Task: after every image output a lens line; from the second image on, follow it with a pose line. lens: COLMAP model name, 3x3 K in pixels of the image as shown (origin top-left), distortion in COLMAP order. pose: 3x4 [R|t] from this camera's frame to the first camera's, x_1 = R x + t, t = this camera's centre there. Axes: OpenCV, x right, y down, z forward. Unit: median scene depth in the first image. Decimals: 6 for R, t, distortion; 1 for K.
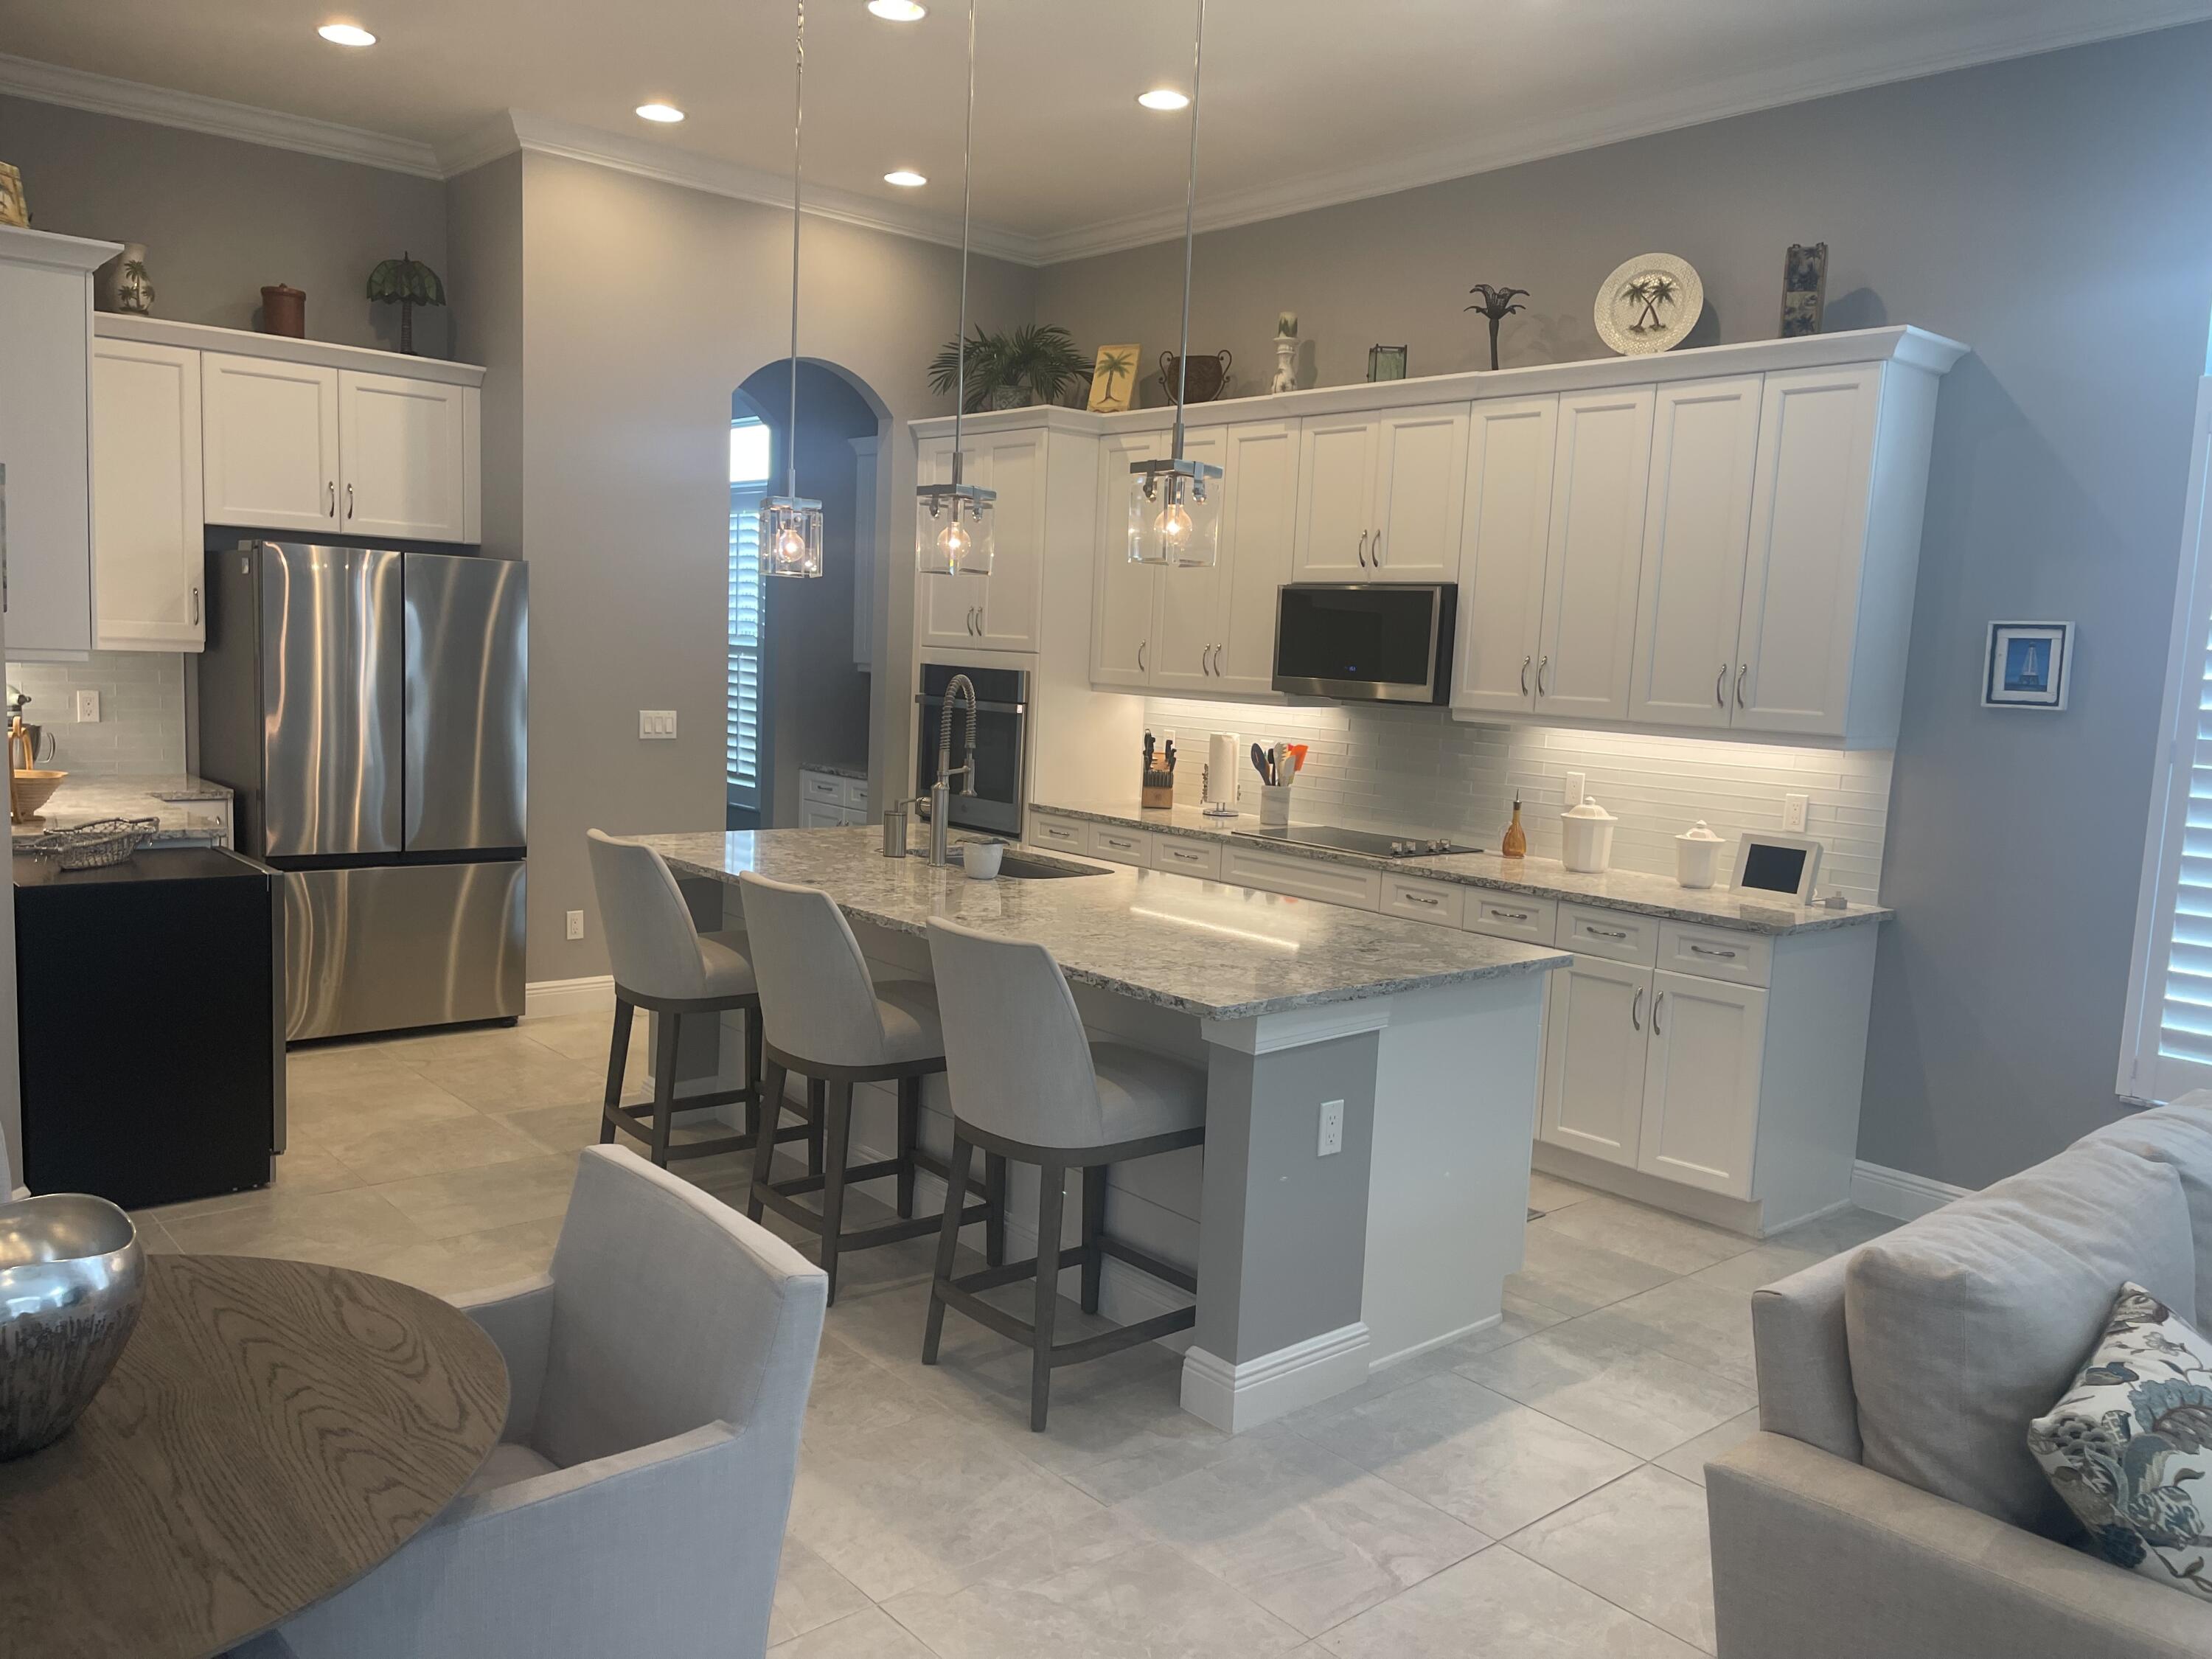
lens RADIAL K [[1663.8, 0, 1092.7], [0, 1663.8, 842.1], [0, 0, 1]] dist [0.097082, -0.115548]
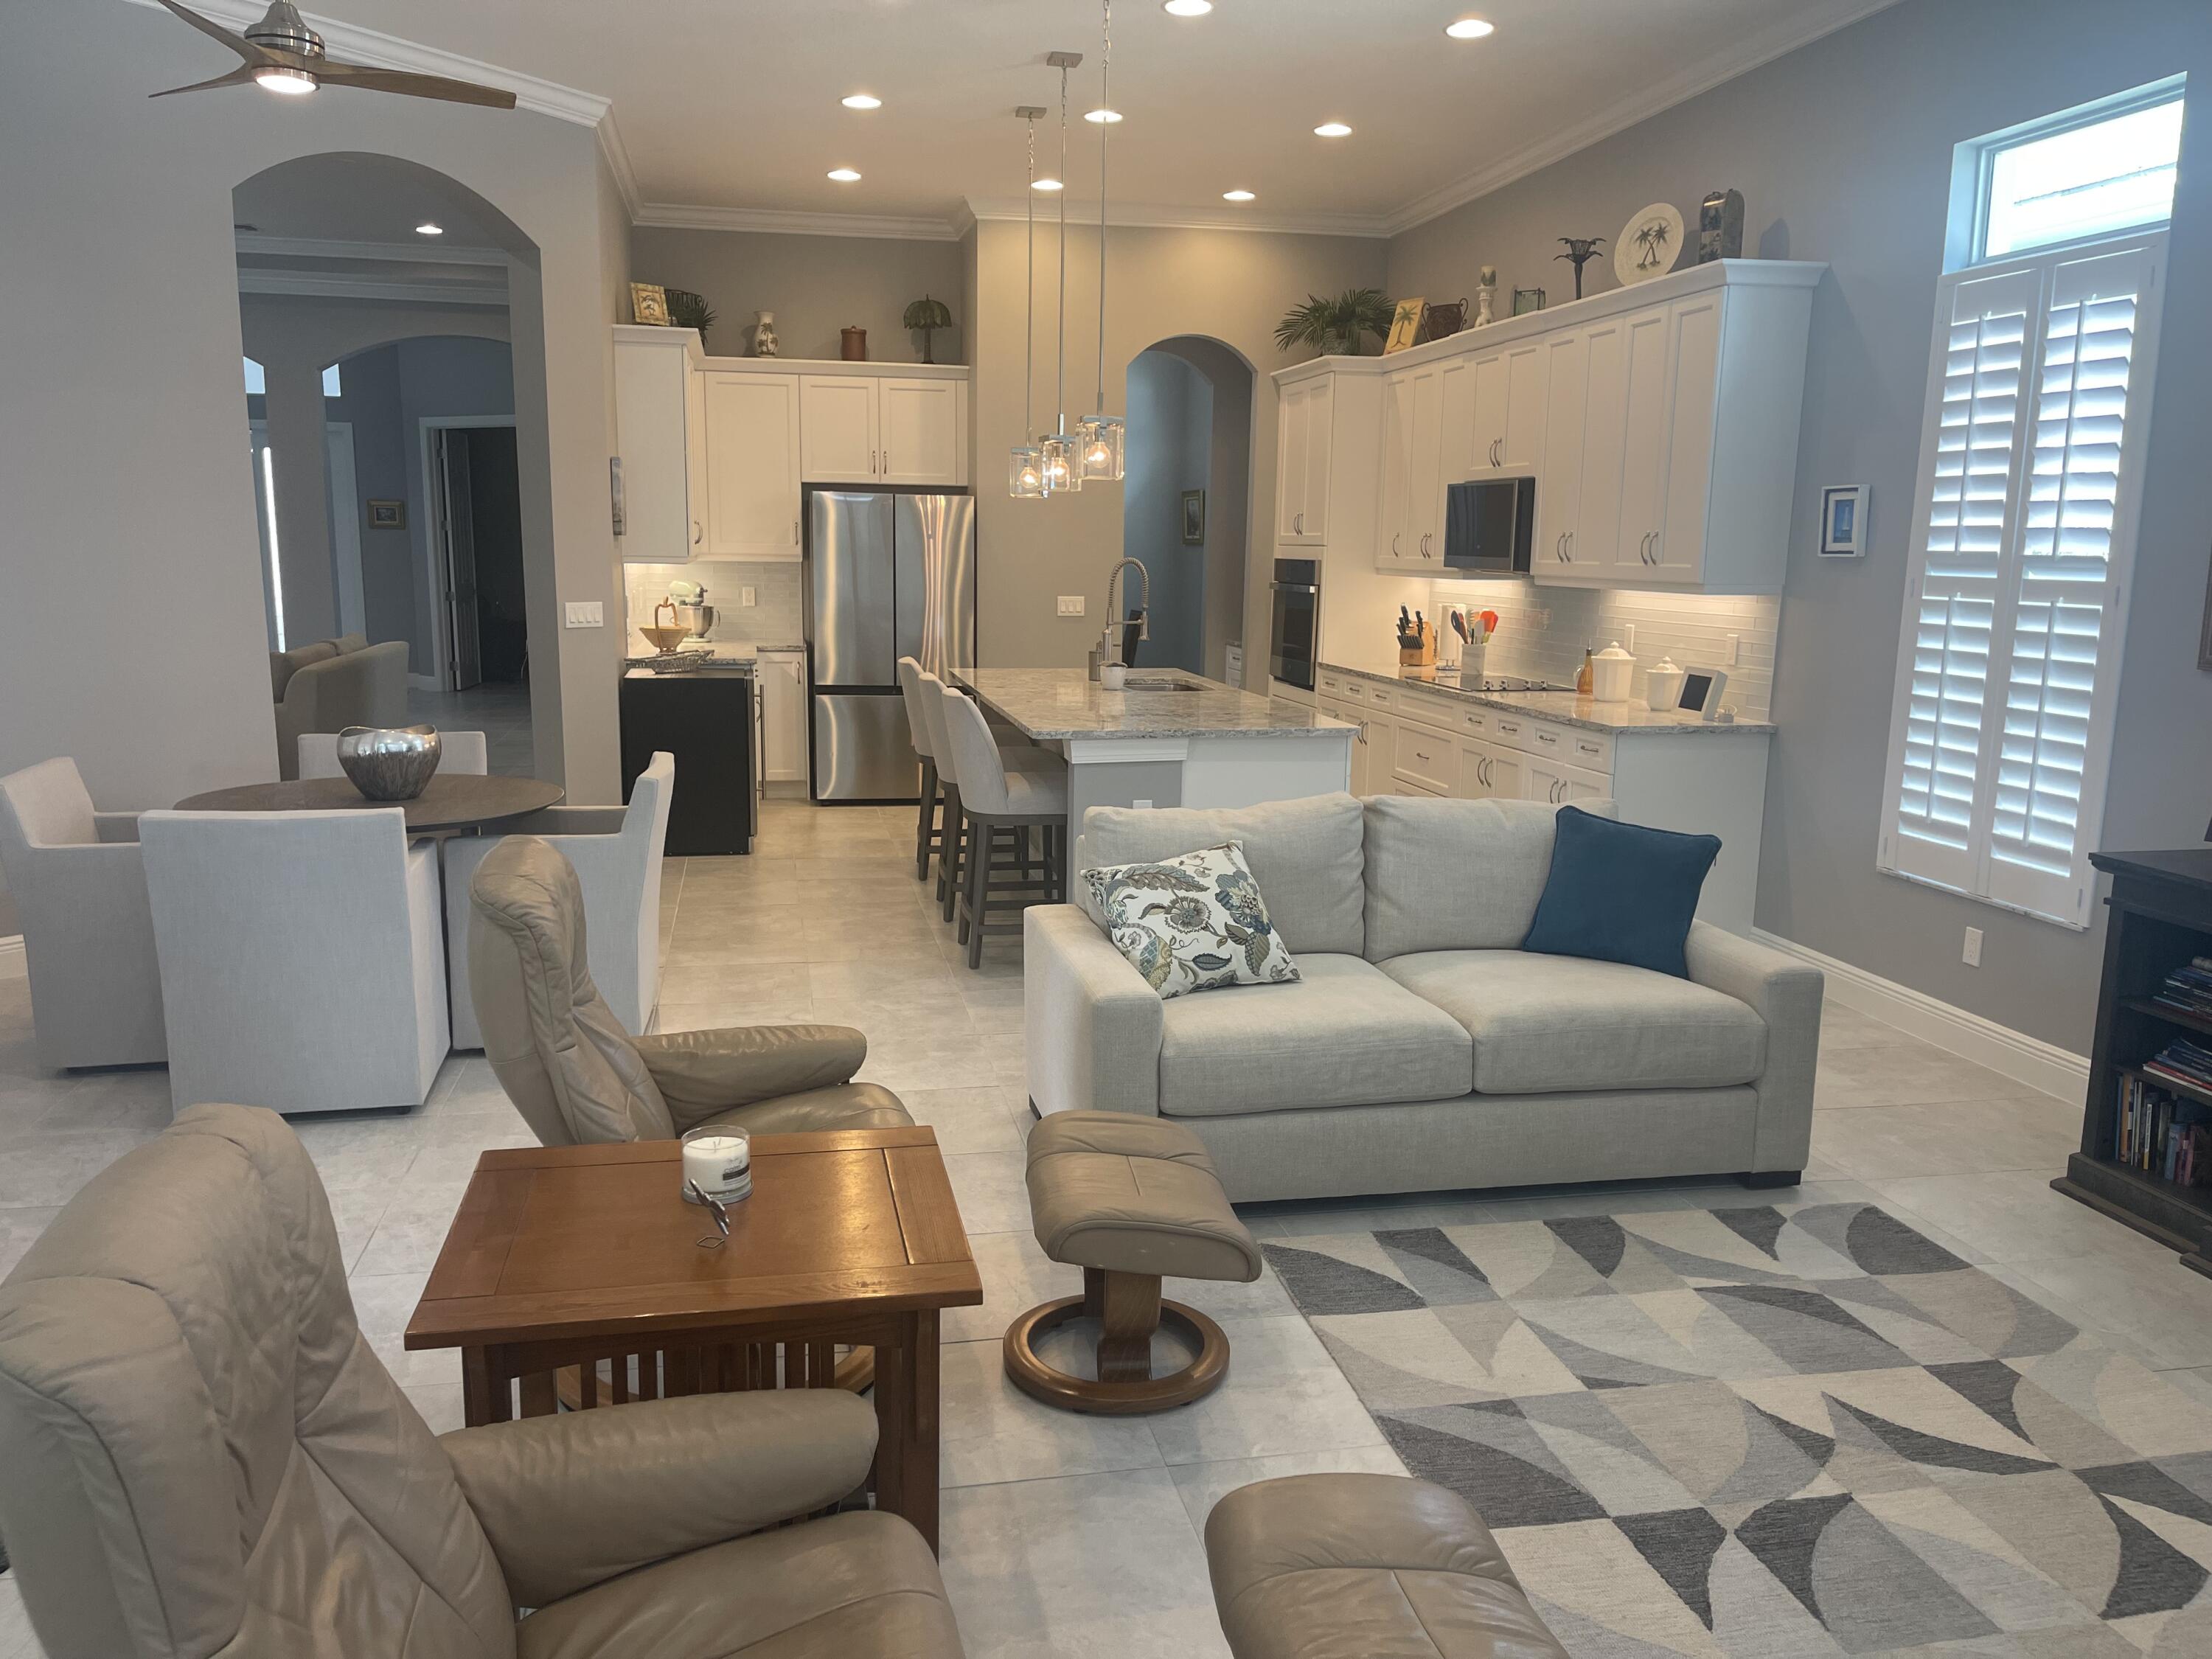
lens RADIAL K [[1663.8, 0, 1092.7], [0, 1663.8, 842.1], [0, 0, 1]] dist [0.097082, -0.115548]
pose [[0.867888, 0.055772, -0.493619, 0.590125], [-0.034557, 0.998049, 0.052007, 0.071649], [0.495556, -0.028079, 0.868122, -0.300959]]
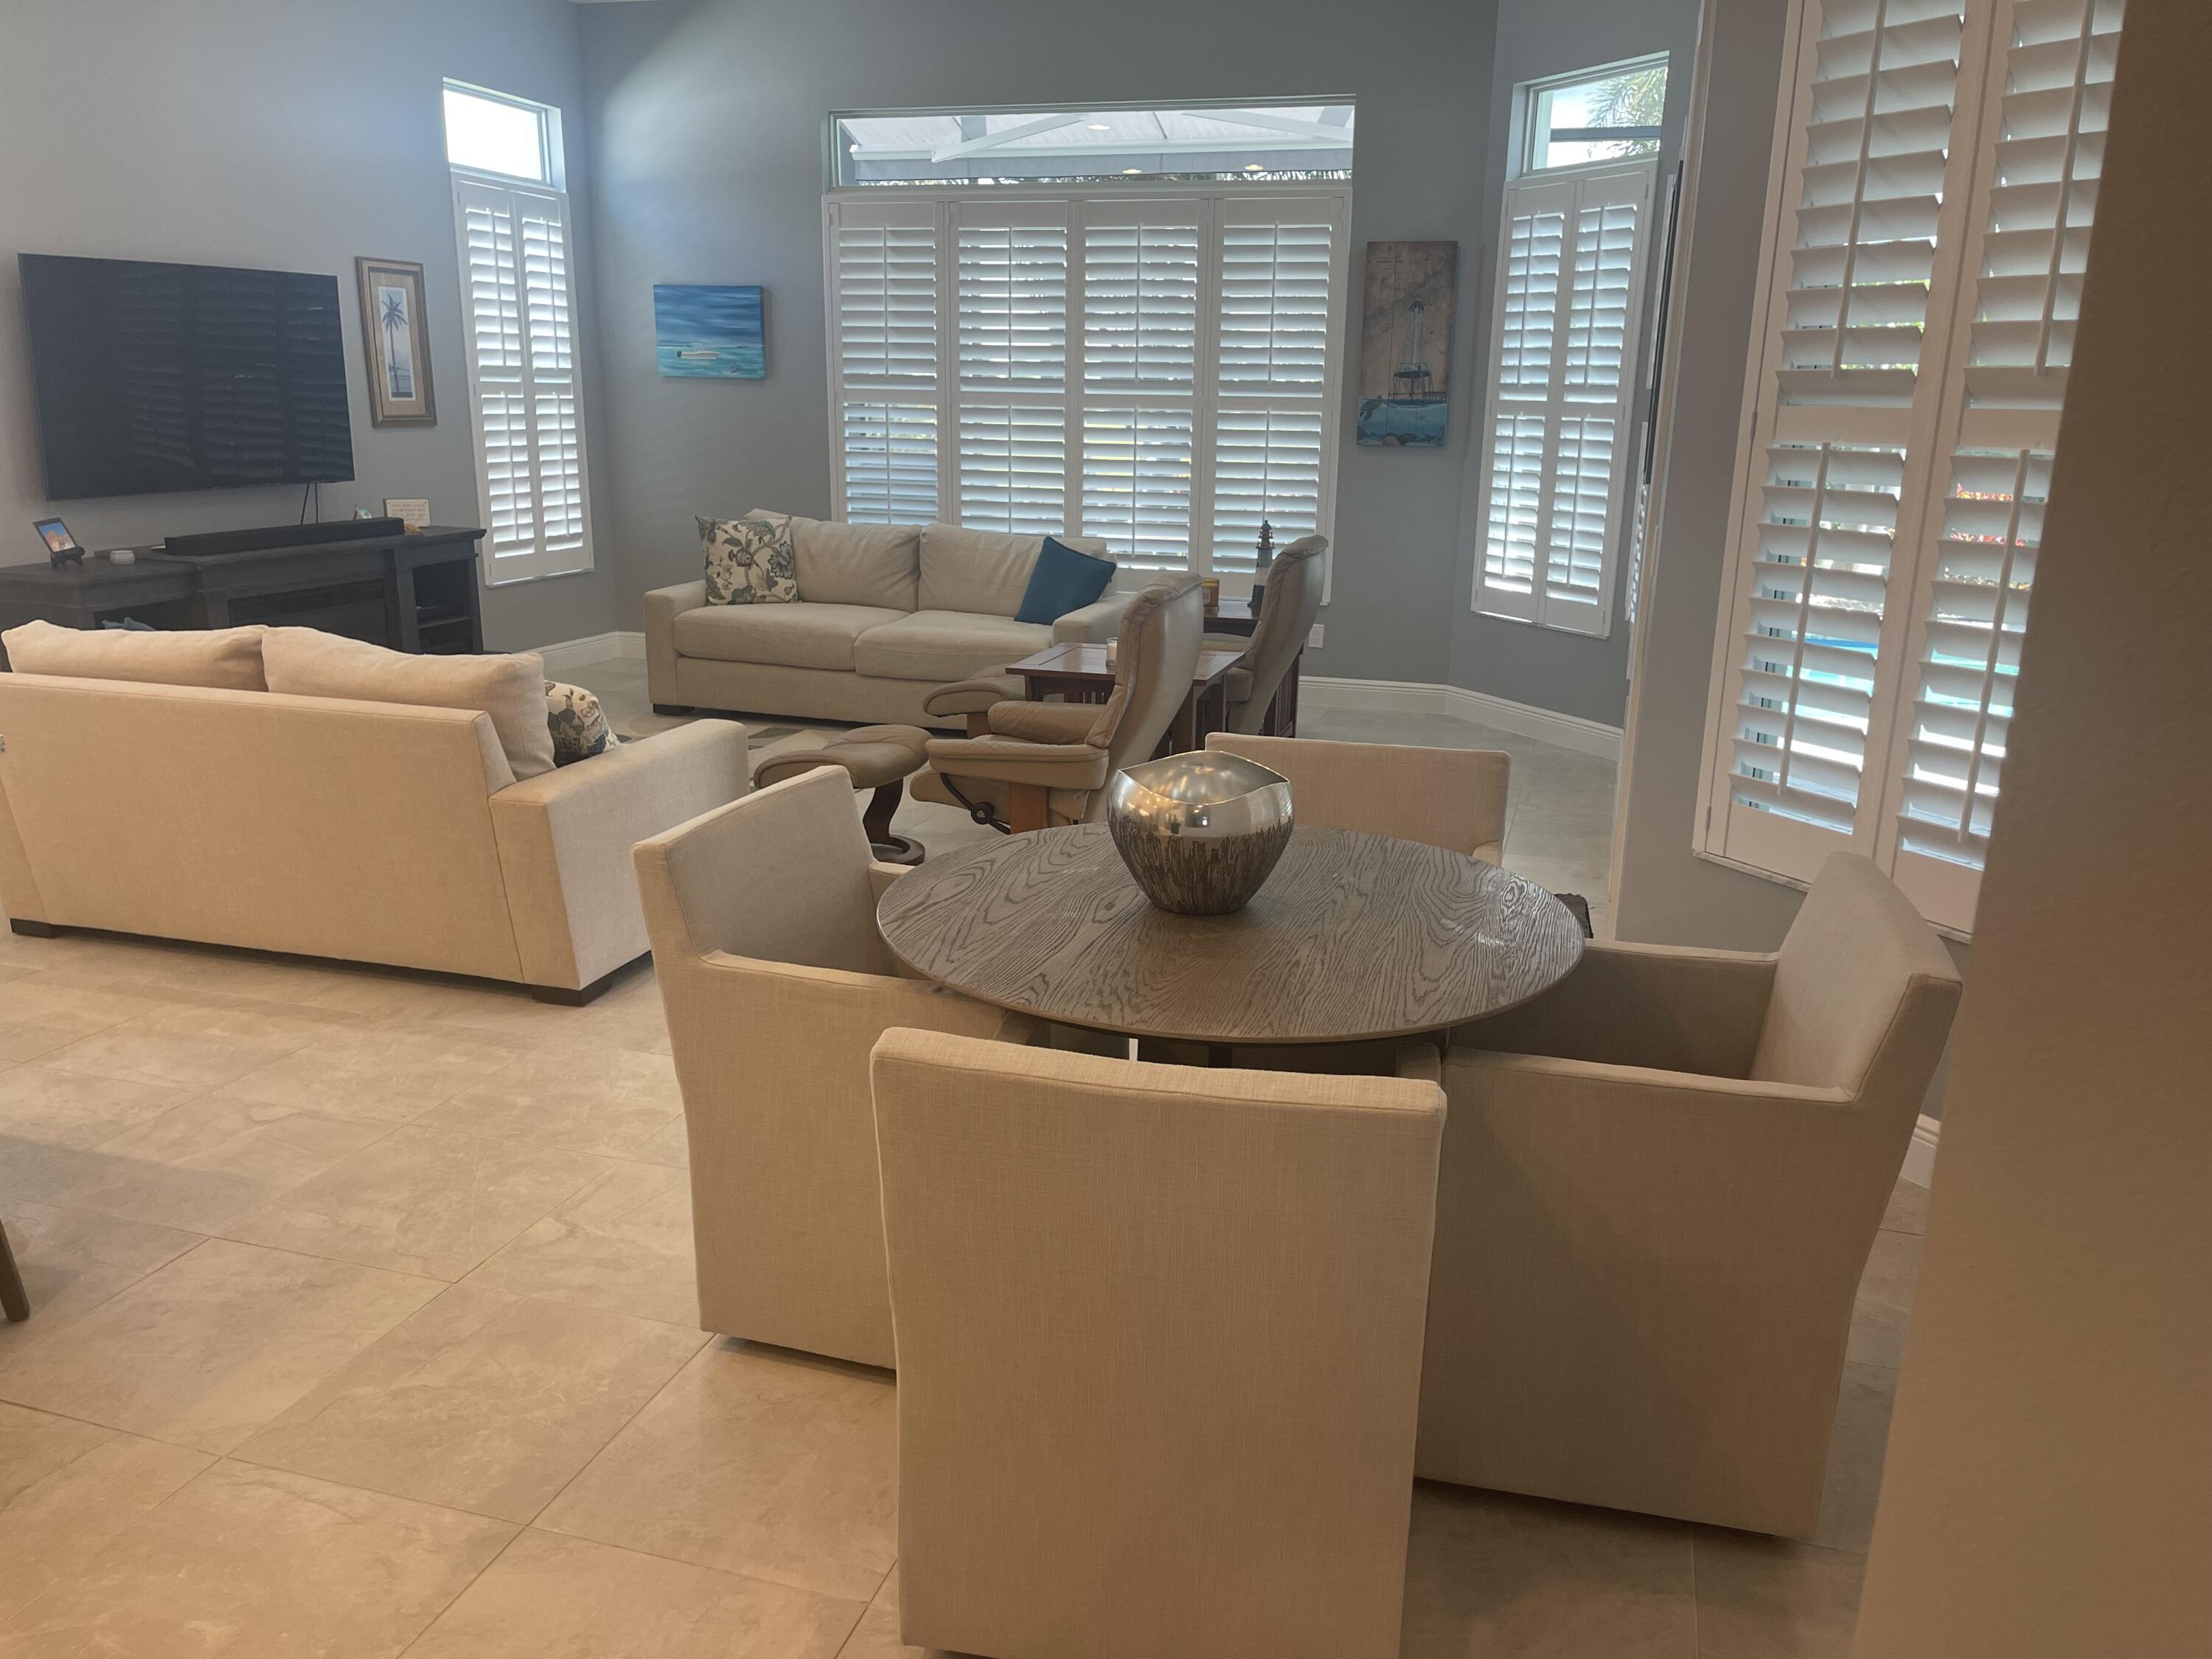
lens RADIAL K [[1663.8, 0, 1092.7], [0, 1663.8, 842.1], [0, 0, 1]] dist [0.097082, -0.115548]
pose [[-0.521248, -0.276881, 0.807241, -0.560728], [0.067684, 0.929513, 0.362525, -0.079959], [-0.850717, 0.243603, -0.465766, 0.548316]]
